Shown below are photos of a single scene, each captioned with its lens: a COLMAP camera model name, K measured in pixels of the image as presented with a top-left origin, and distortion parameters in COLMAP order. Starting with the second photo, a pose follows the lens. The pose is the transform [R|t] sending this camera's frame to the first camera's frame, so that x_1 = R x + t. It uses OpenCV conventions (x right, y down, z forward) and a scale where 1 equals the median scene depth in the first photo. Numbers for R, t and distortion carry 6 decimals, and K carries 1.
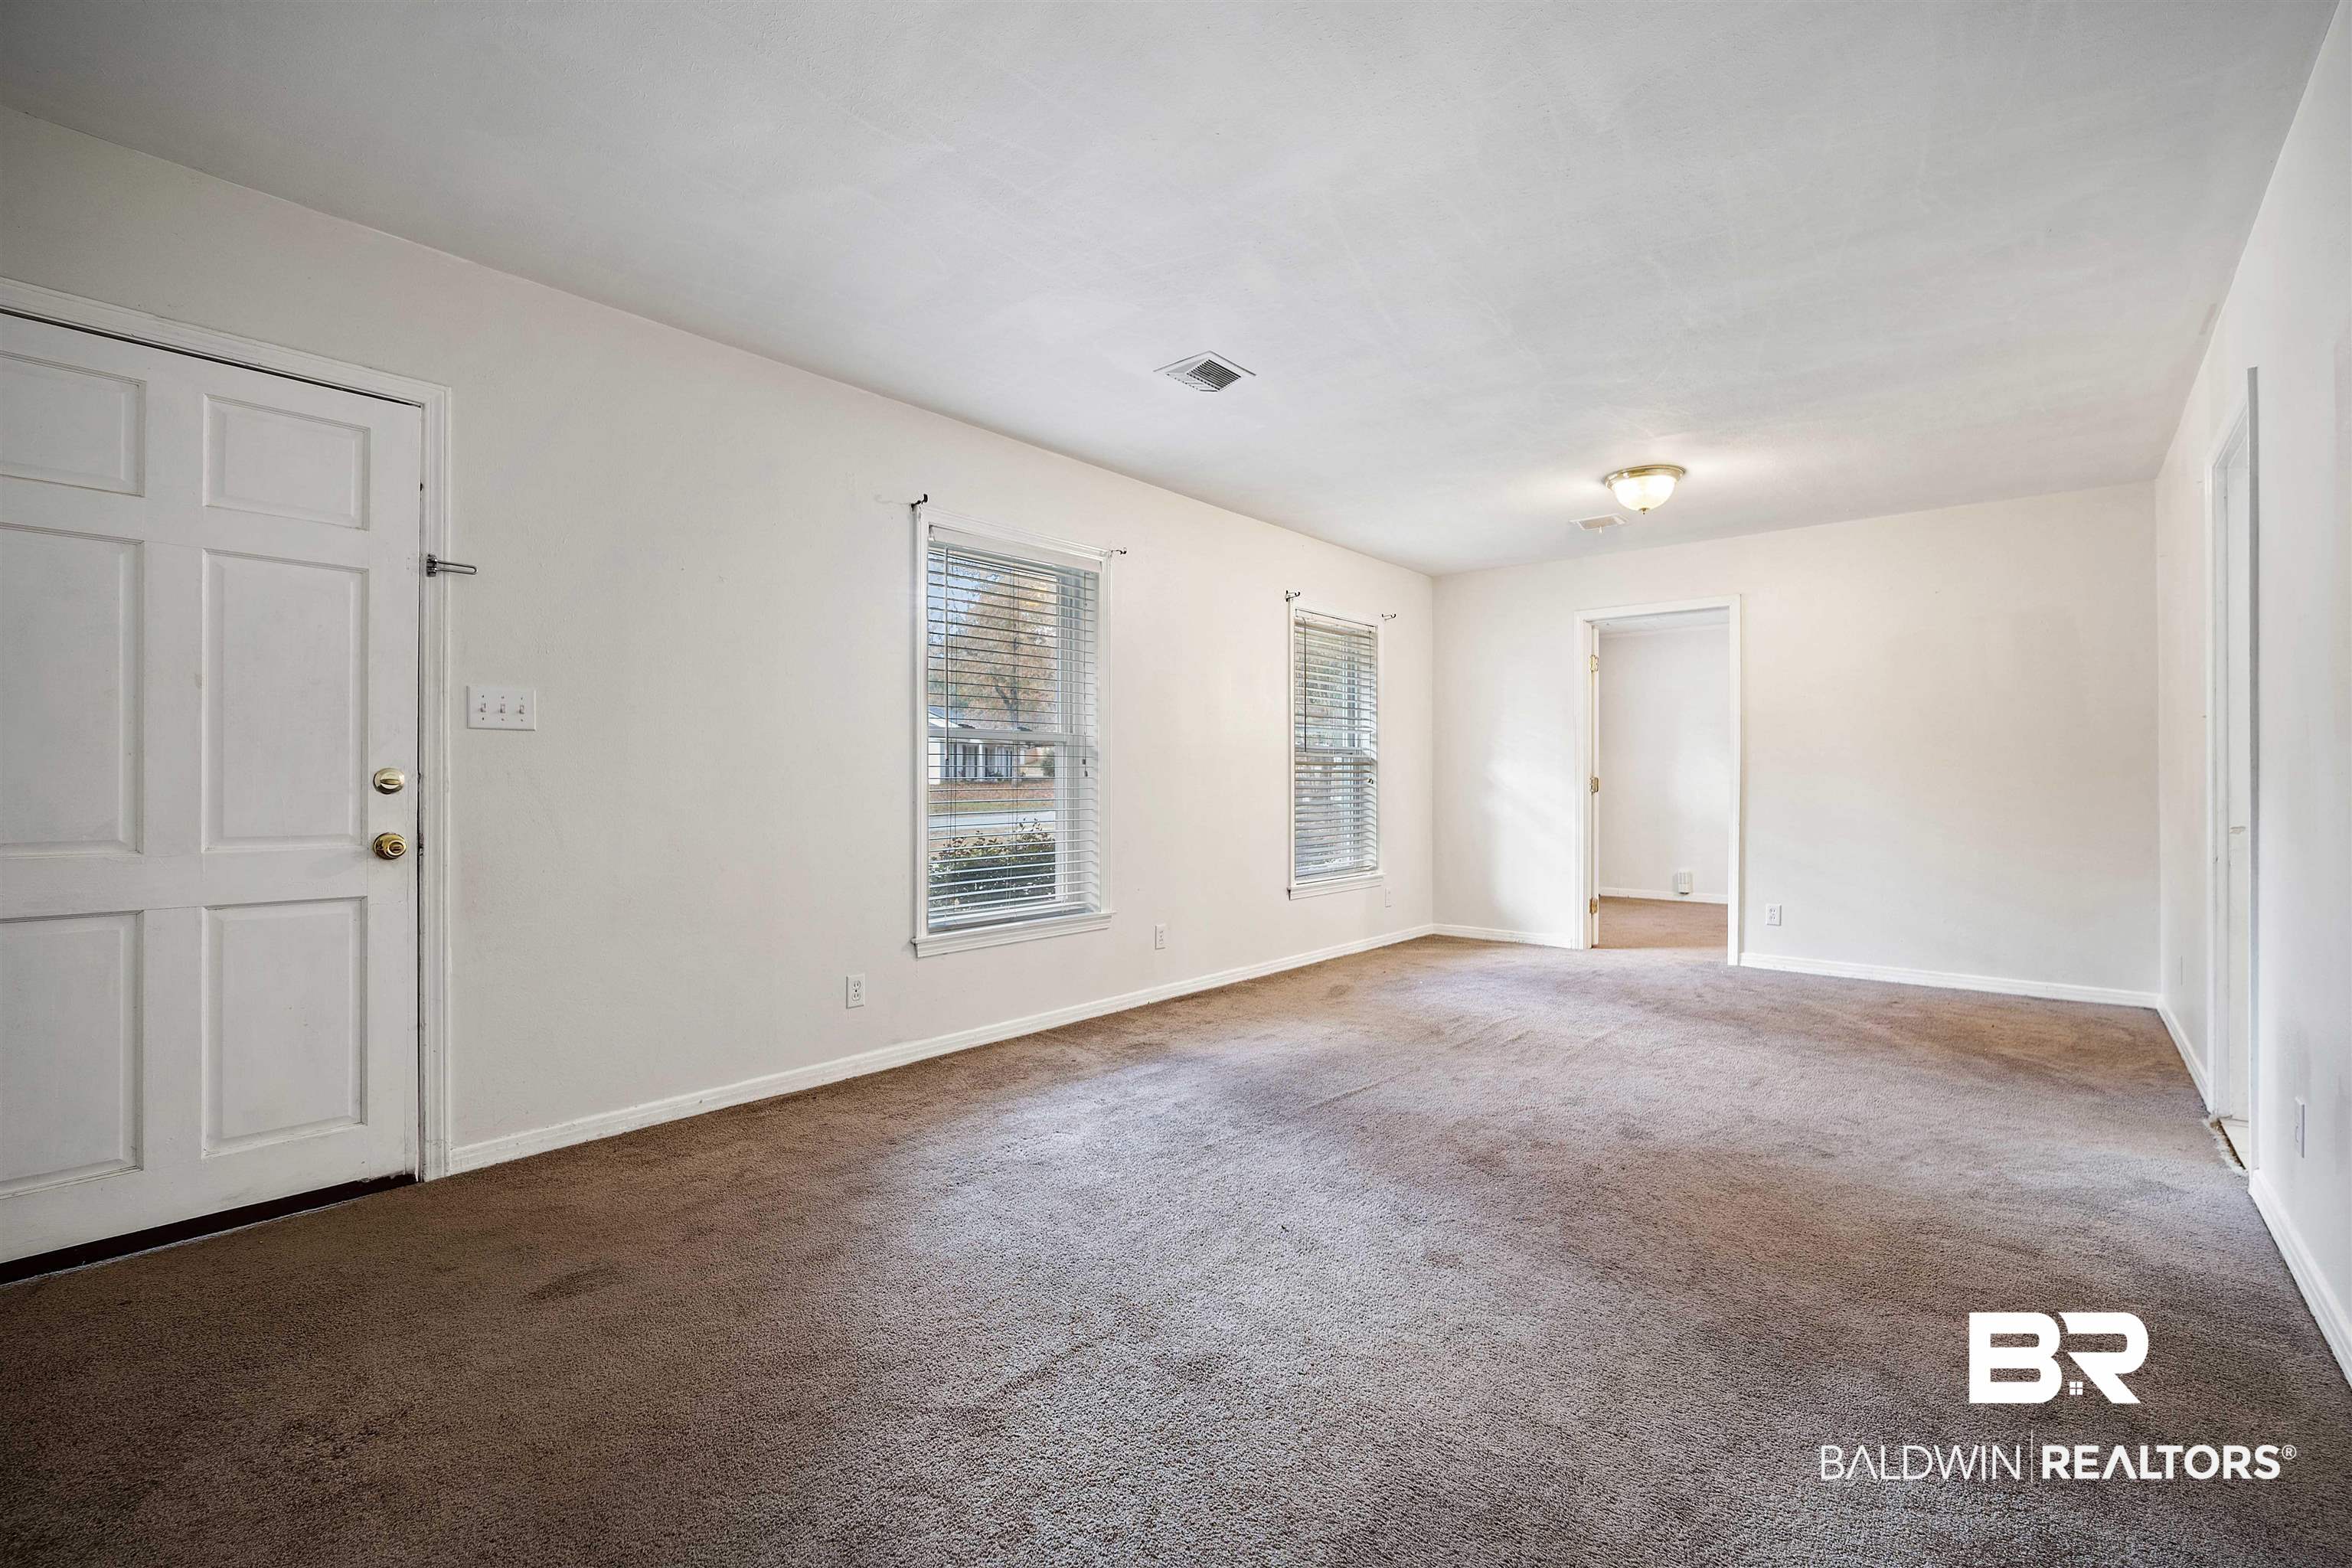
lens RADIAL K [[1023.9, 0, 1181.2], [0, 1023.9, 777.9], [0, 0, 1]] dist [-0.011914, 0.001089]
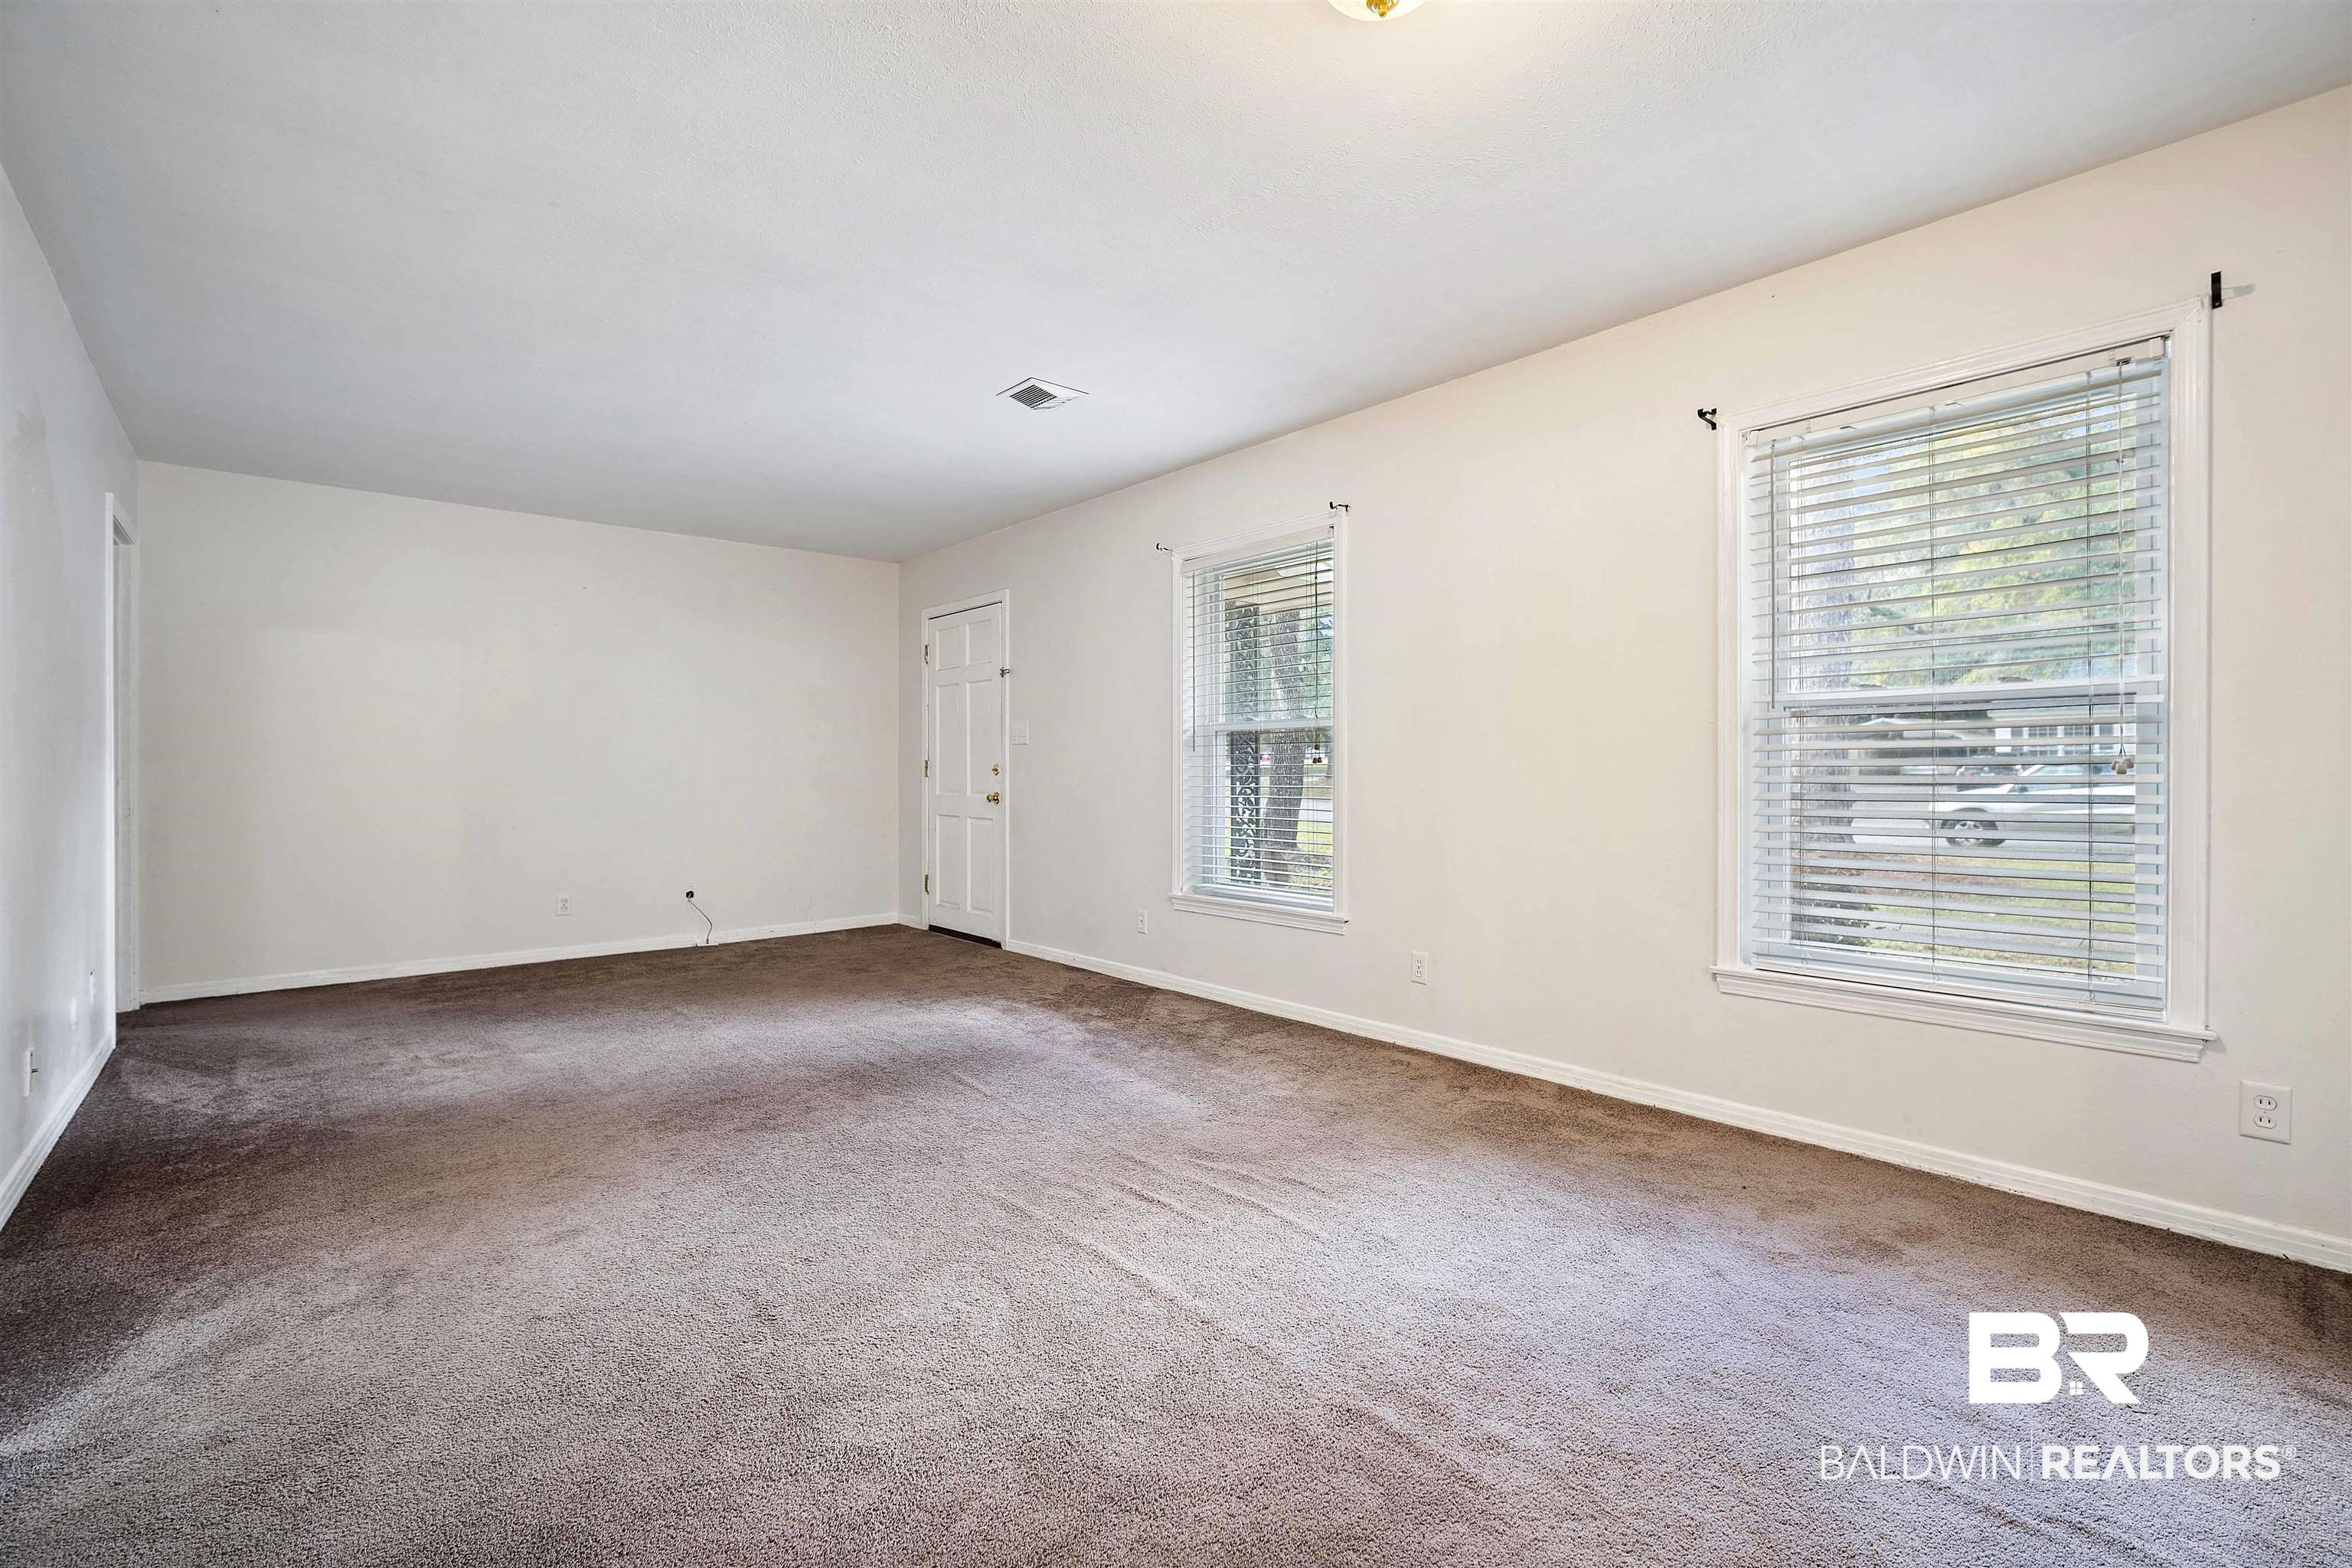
lens RADIAL K [[1023.9, 0, 1183.2], [0, 1023.9, 776.8], [0, 0, 1]] dist [-0.011914, 0.001089]
pose [[-0.137008, 0.003978, -0.990562, 0.882979], [0.001469, 0.999992, 0.003812, 0.007142], [0.990569, -0.000932, -0.137013, 1.054575]]
